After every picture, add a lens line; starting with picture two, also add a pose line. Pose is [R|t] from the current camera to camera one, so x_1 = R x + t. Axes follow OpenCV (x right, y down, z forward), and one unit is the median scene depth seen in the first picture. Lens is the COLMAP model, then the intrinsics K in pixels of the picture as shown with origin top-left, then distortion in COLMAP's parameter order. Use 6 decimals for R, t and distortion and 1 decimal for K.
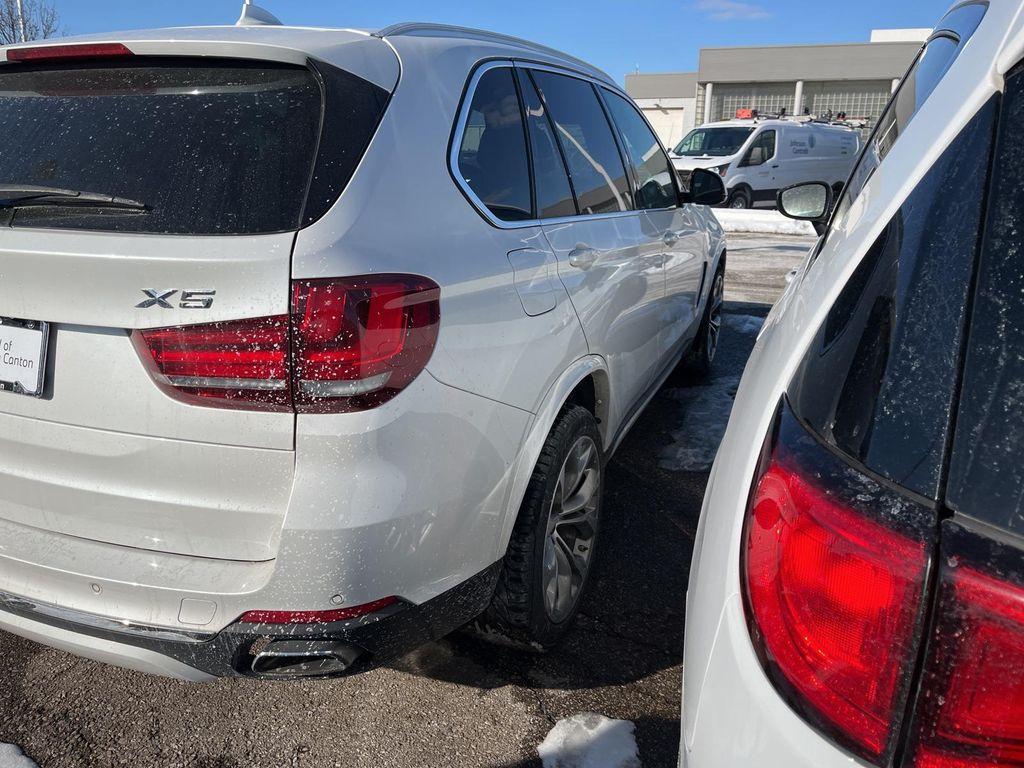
lens RADIAL K [[778.3, 0, 512.5], [0, 778.3, 385.8], [0, 0, 1]] dist [0.071035, -0.101855]
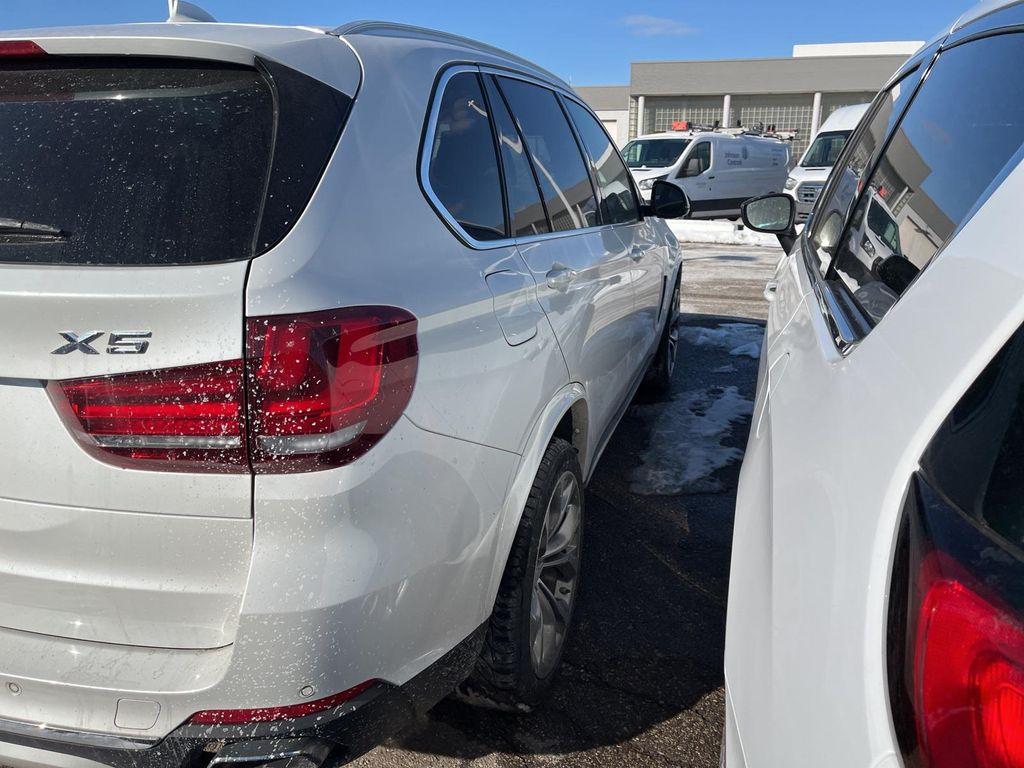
lens RADIAL K [[778.3, 0, 517.7], [0, 778.3, 385.7], [0, 0, 1]] dist [0.071035, -0.101855]
pose [[0.996287, -0.026619, 0.081878, -0.044286], [0.027749, 0.999534, -0.012688, -0.031054], [-0.081502, 0.014913, 0.996562, 0.099834]]
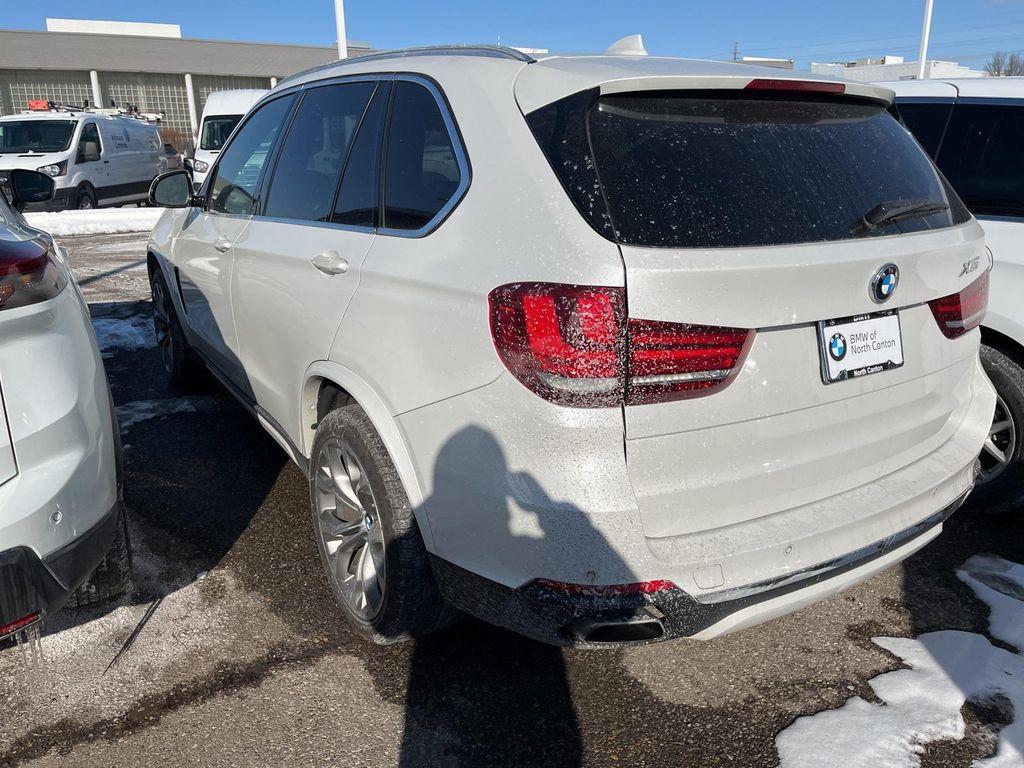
lens RADIAL K [[778.3, 0, 511.9], [0, 778.3, 384.6], [0, 0, 1]] dist [0.071035, -0.101855]
pose [[0.599862, -0.243517, 0.762145, -1.251853], [0.237125, 0.963872, 0.121337, -0.166277], [-0.764158, 0.107938, 0.635934, 0.440433]]
